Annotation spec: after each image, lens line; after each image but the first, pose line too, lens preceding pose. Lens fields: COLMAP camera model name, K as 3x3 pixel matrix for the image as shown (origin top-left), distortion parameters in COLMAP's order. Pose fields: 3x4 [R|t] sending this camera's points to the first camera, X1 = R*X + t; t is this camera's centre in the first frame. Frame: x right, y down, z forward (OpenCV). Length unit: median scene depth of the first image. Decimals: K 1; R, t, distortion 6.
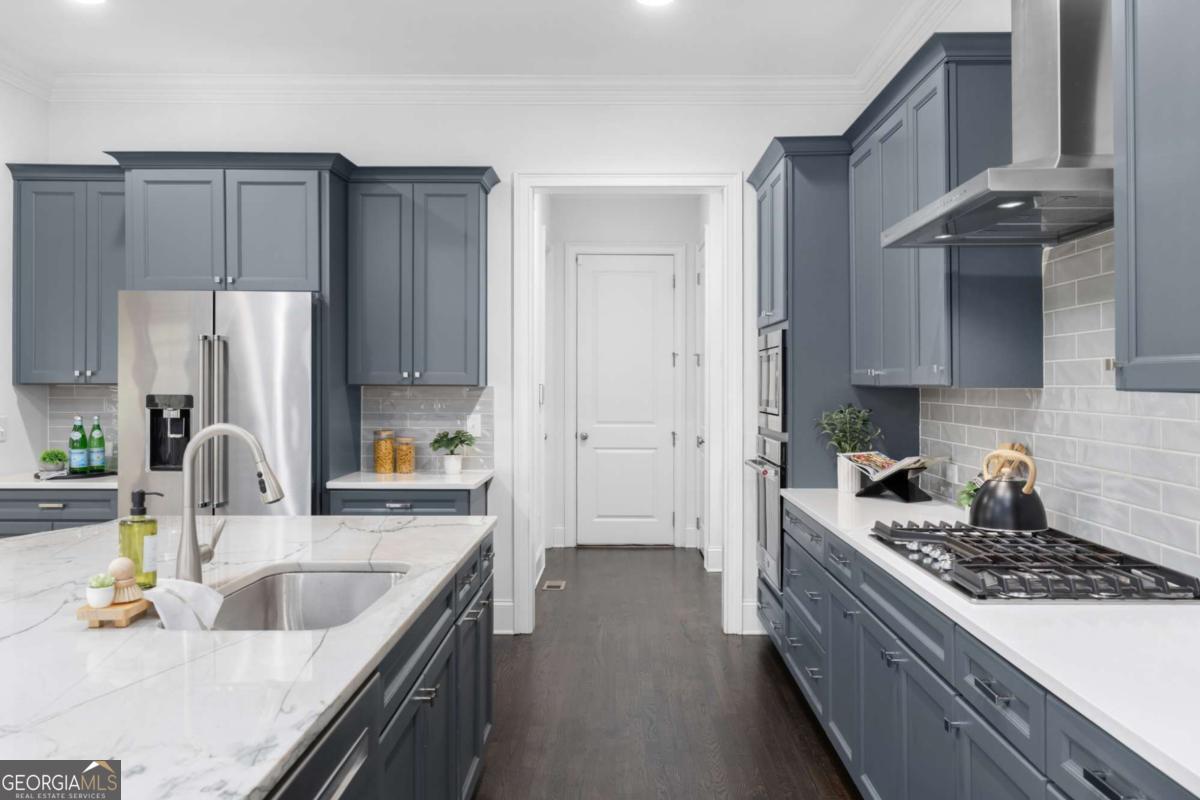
lens RADIAL K [[958.5, 0, 603.0], [0, 958.5, 380.2], [0, 0, 1]] dist [0.000626, 0.006145]
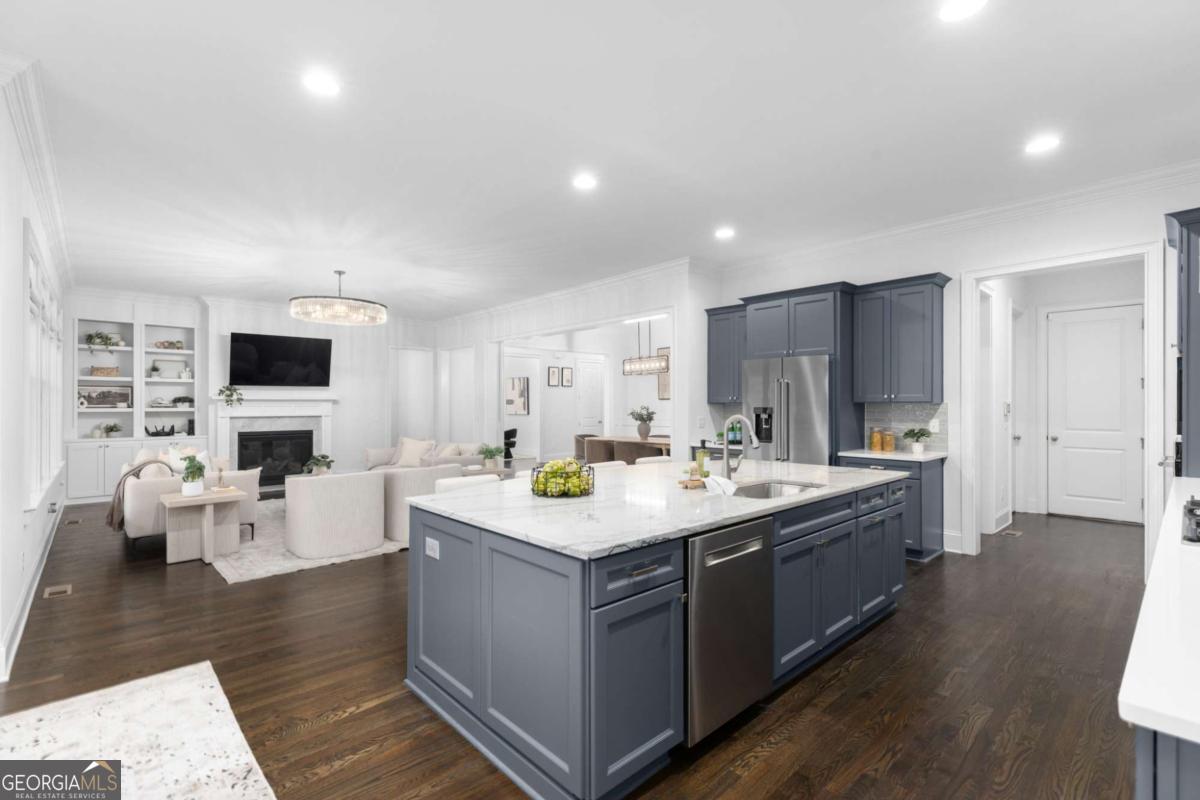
lens RADIAL K [[543.8, 0, 600.0], [0, 543.8, 400.0], [0, 0, 1]] dist [0.001751, 0.000336]
pose [[0.676877, -0.011665, -0.736004, 0.181031], [0.004411, 0.999921, -0.011792, 0.010636], [0.736083, 0.004735, 0.676875, -0.088032]]
